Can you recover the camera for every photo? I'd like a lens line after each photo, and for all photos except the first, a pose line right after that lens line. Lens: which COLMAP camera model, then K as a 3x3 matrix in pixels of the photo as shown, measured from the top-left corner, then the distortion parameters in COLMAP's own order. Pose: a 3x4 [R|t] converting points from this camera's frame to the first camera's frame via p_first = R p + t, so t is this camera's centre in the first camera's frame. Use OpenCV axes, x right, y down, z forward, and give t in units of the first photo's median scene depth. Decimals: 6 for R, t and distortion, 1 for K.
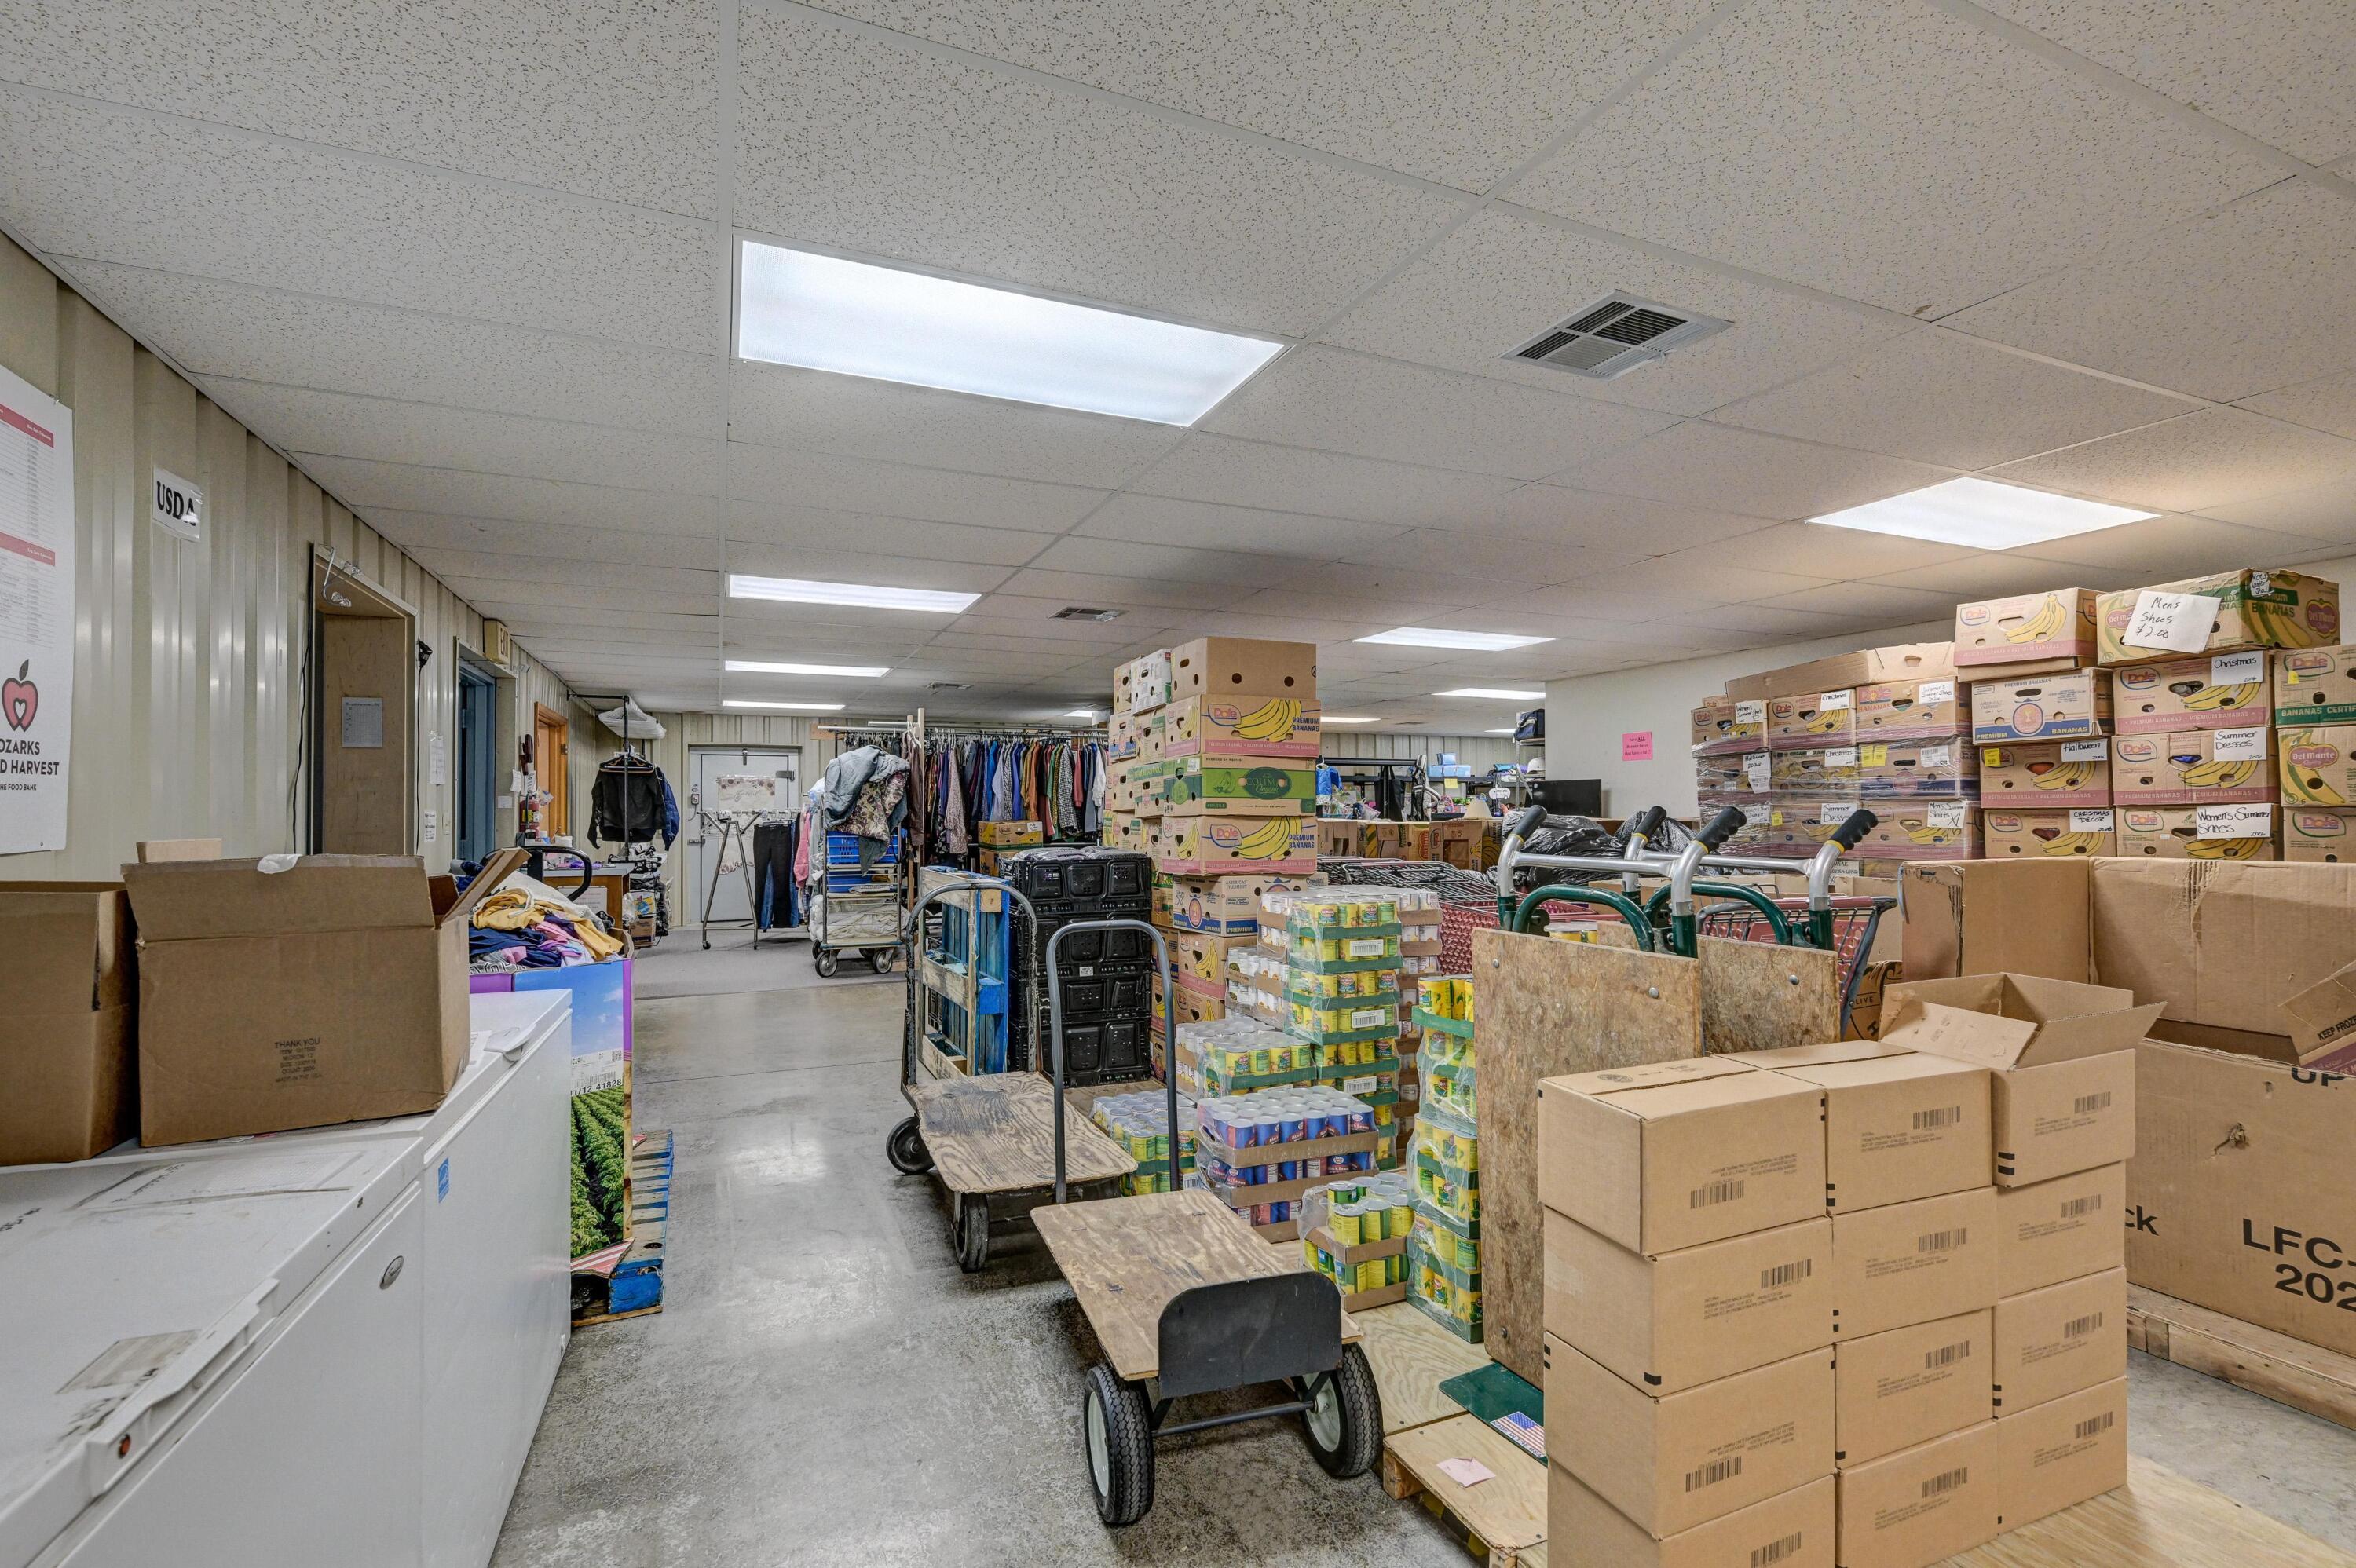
lens RADIAL K [[1018.8, 0, 1178.0], [0, 1018.8, 784.0], [0, 0, 1]] dist [-0.002174, -0.000424]
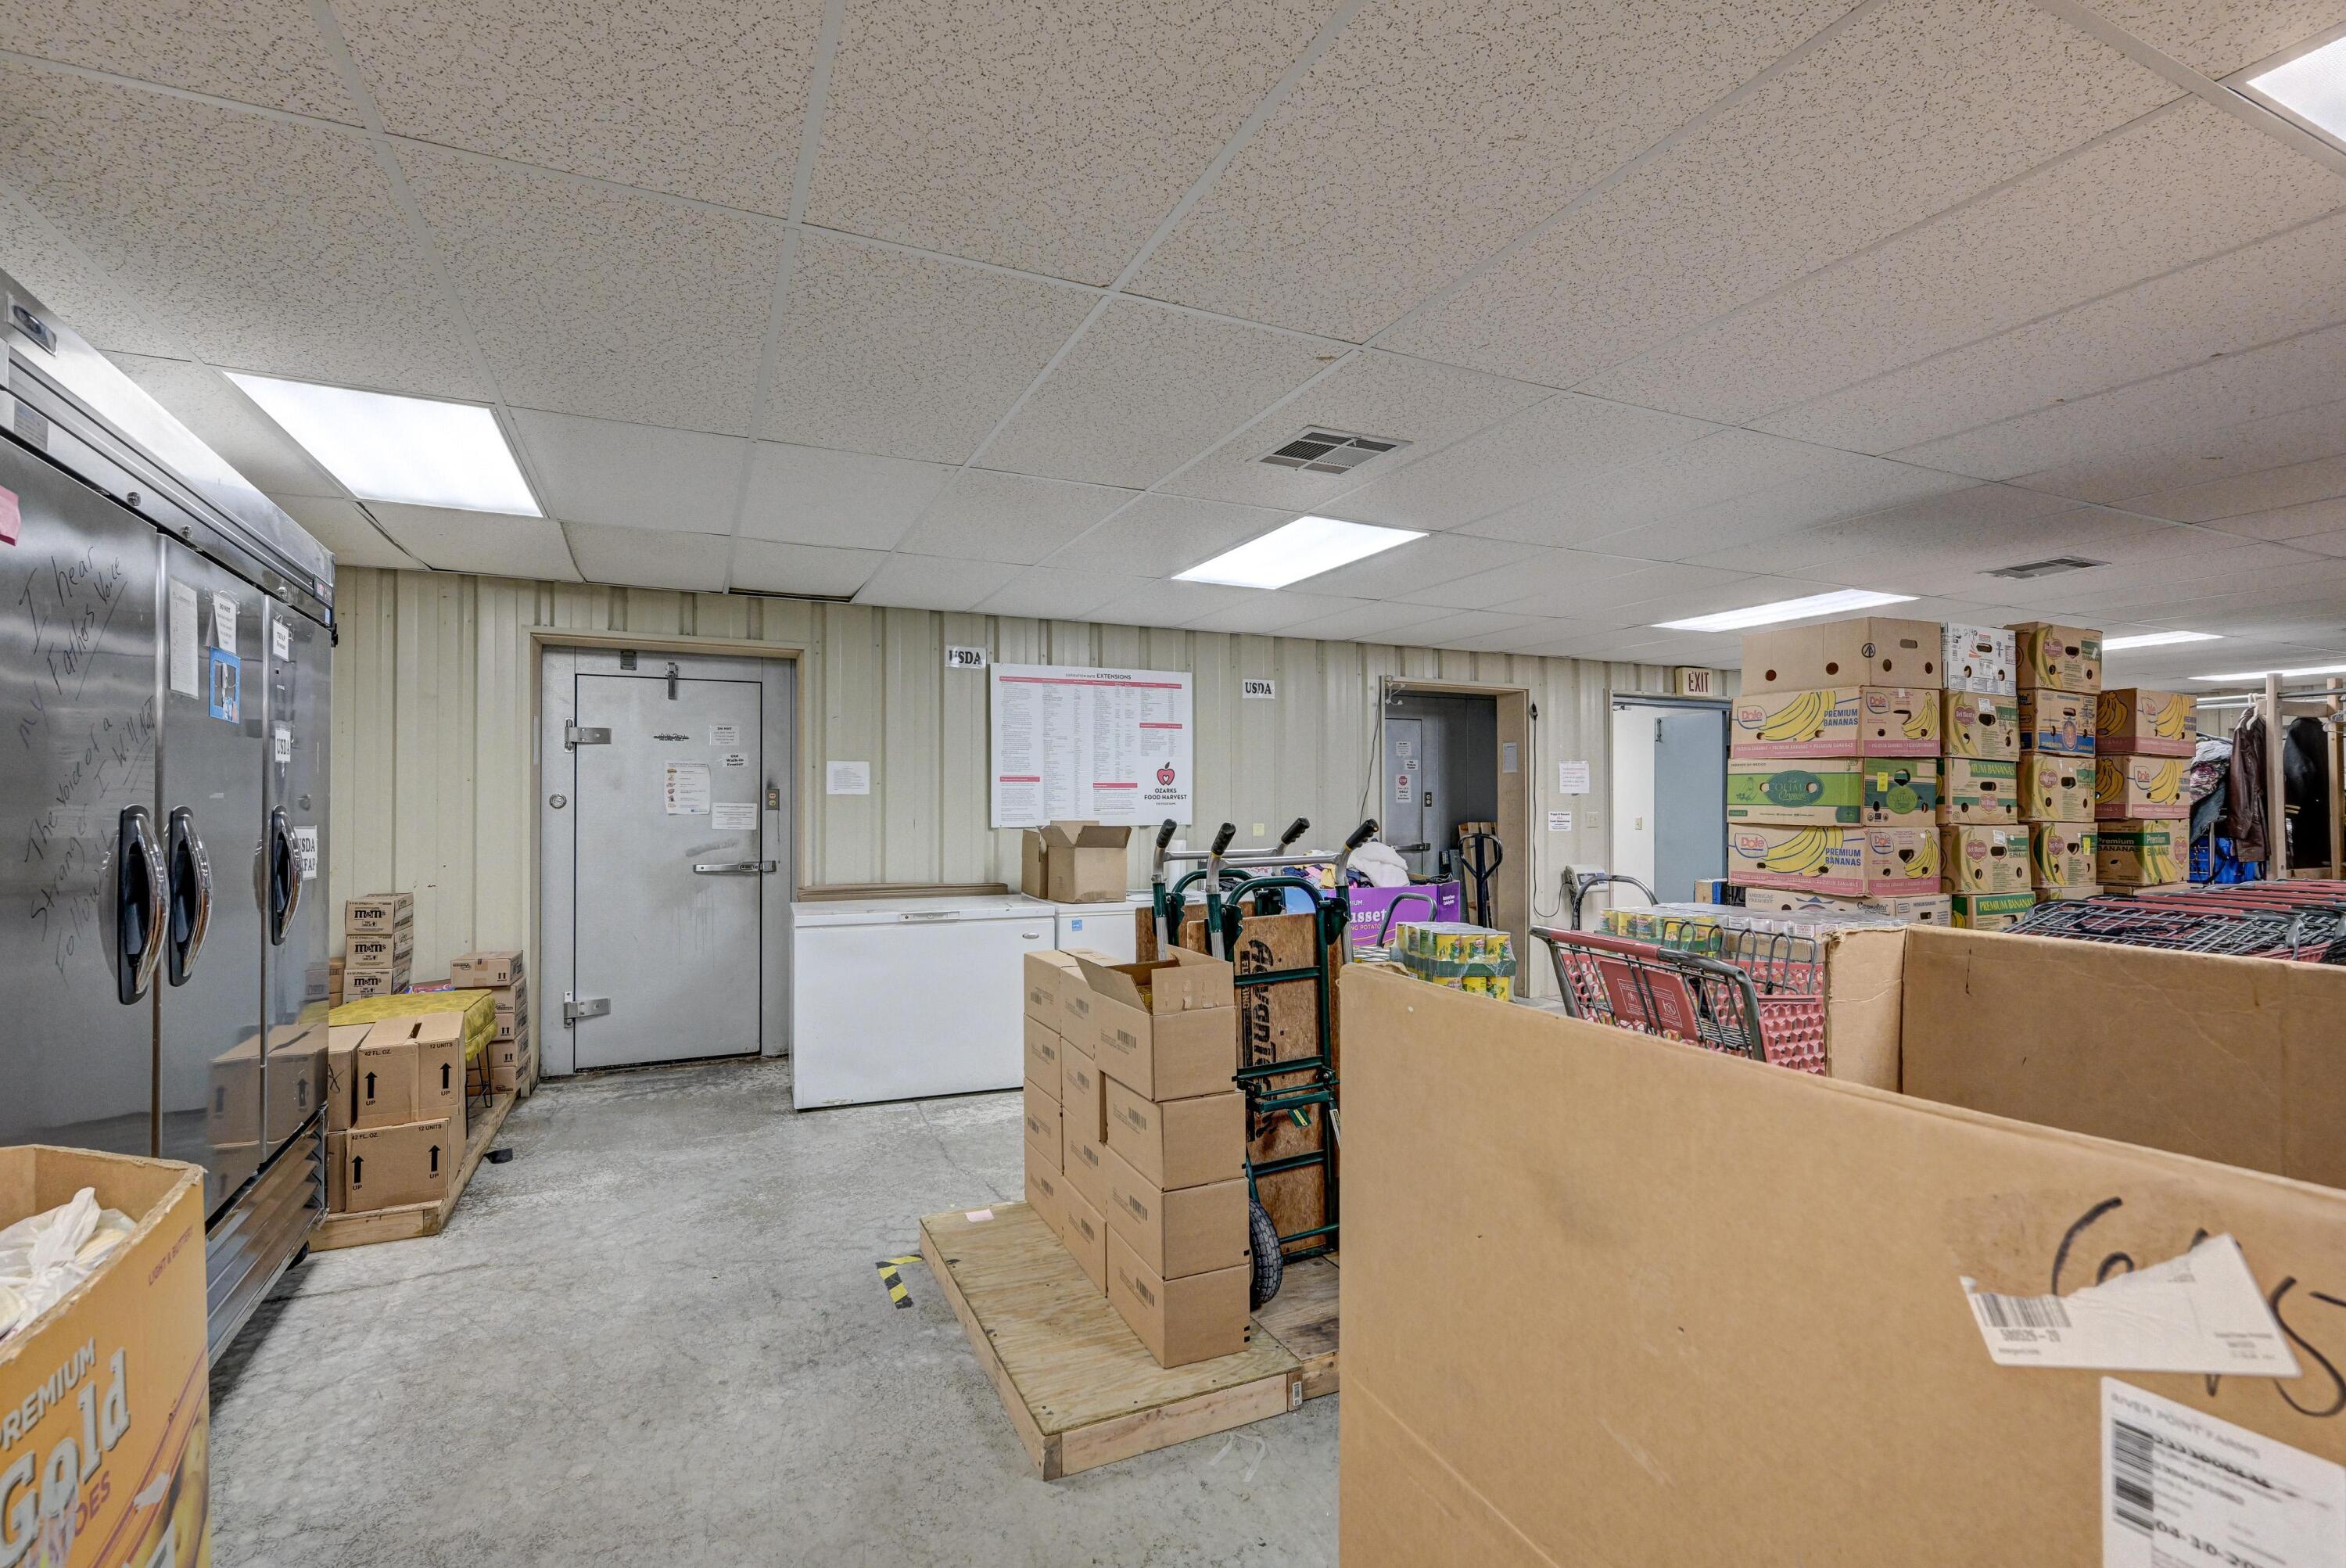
lens RADIAL K [[1024.2, 0, 1186.1], [0, 1024.2, 777.9], [0, 0, 1]] dist [0.000105, 0.000462]
pose [[0.061624, -0.022611, -0.997843, 0.943695], [0.022932, 0.999512, -0.021233, -0.003301], [0.997836, -0.021574, 0.062112, 0.411387]]
